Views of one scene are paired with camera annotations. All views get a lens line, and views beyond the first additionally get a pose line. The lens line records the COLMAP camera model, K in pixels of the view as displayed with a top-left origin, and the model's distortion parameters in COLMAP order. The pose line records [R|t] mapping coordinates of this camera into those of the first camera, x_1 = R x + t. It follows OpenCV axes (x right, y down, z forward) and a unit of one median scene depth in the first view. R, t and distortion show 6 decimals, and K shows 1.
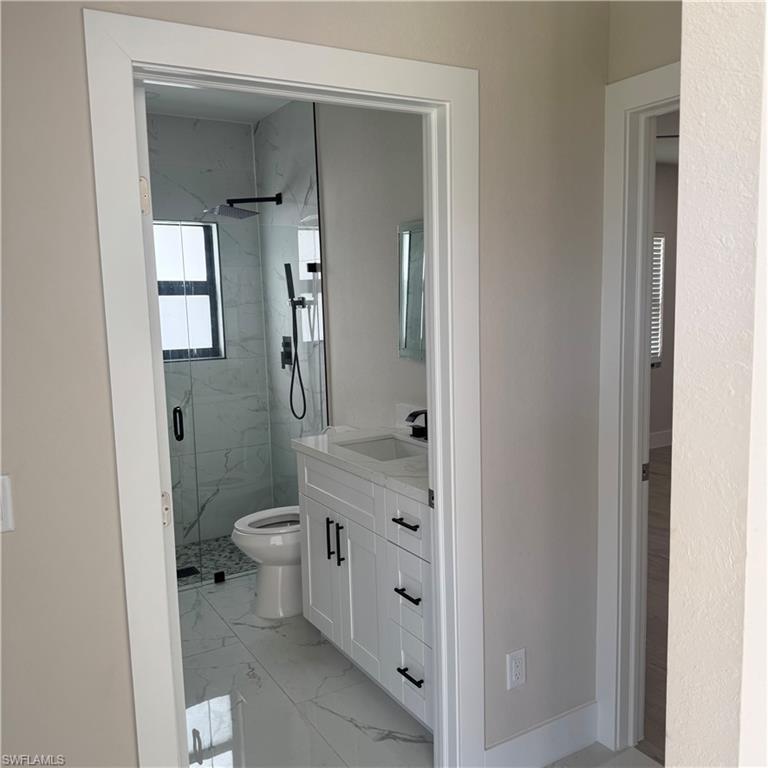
lens RADIAL K [[723.3, 0, 384.5], [0, 723.3, 386.7], [0, 0, 1]] dist [0.175309, -0.384068]
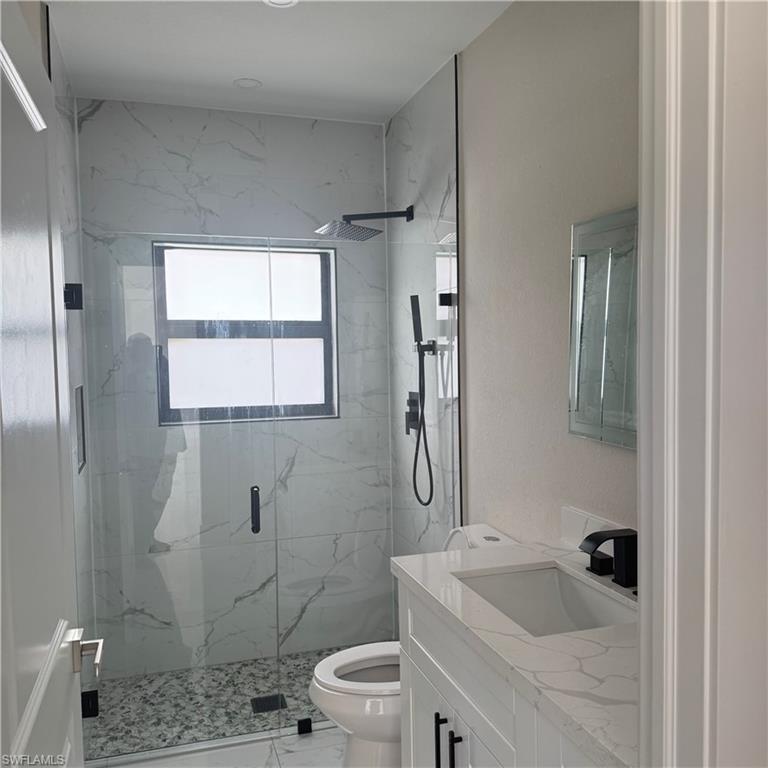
lens RADIAL K [[723.3, 0, 384.5], [0, 723.3, 386.7], [0, 0, 1]] dist [0.175309, -0.384068]
pose [[0.974755, 0.023814, -0.222001, 0.003426], [-0.038610, 0.997295, -0.062546, -0.027520], [0.219911, 0.069539, 0.973038, 0.269326]]
